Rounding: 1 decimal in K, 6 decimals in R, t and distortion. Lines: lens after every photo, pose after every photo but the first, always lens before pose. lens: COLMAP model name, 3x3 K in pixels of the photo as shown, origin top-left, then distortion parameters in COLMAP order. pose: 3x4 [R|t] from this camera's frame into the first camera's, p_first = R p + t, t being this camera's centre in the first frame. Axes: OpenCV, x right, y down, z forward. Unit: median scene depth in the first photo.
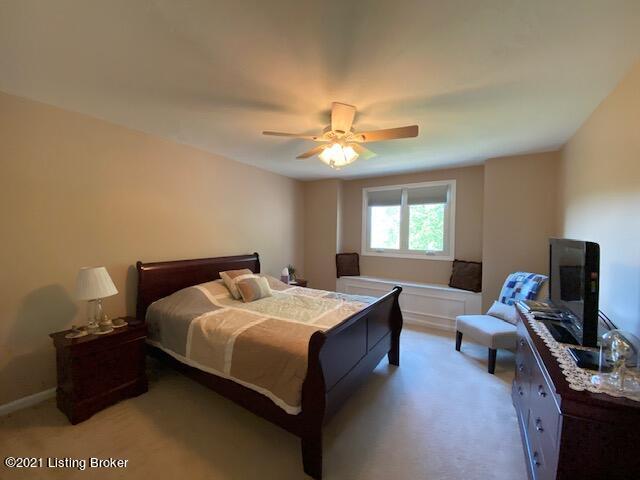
lens RADIAL K [[251.9, 0, 320.0], [0, 251.9, 240.0], [0, 0, 1]] dist [0.002603, -0.000142]
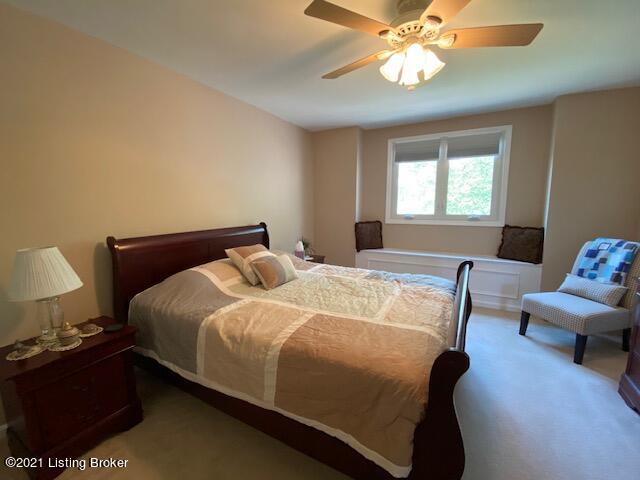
lens RADIAL K [[265.5, 0, 320.0], [0, 265.5, 240.0], [0, 0, 1]] dist [0.018038, -0.012610]
pose [[0.998150, -0.026369, 0.054790, -0.178474], [0.020000, 0.993312, 0.113718, 0.020364], [-0.057422, -0.112411, 0.992001, 0.234907]]
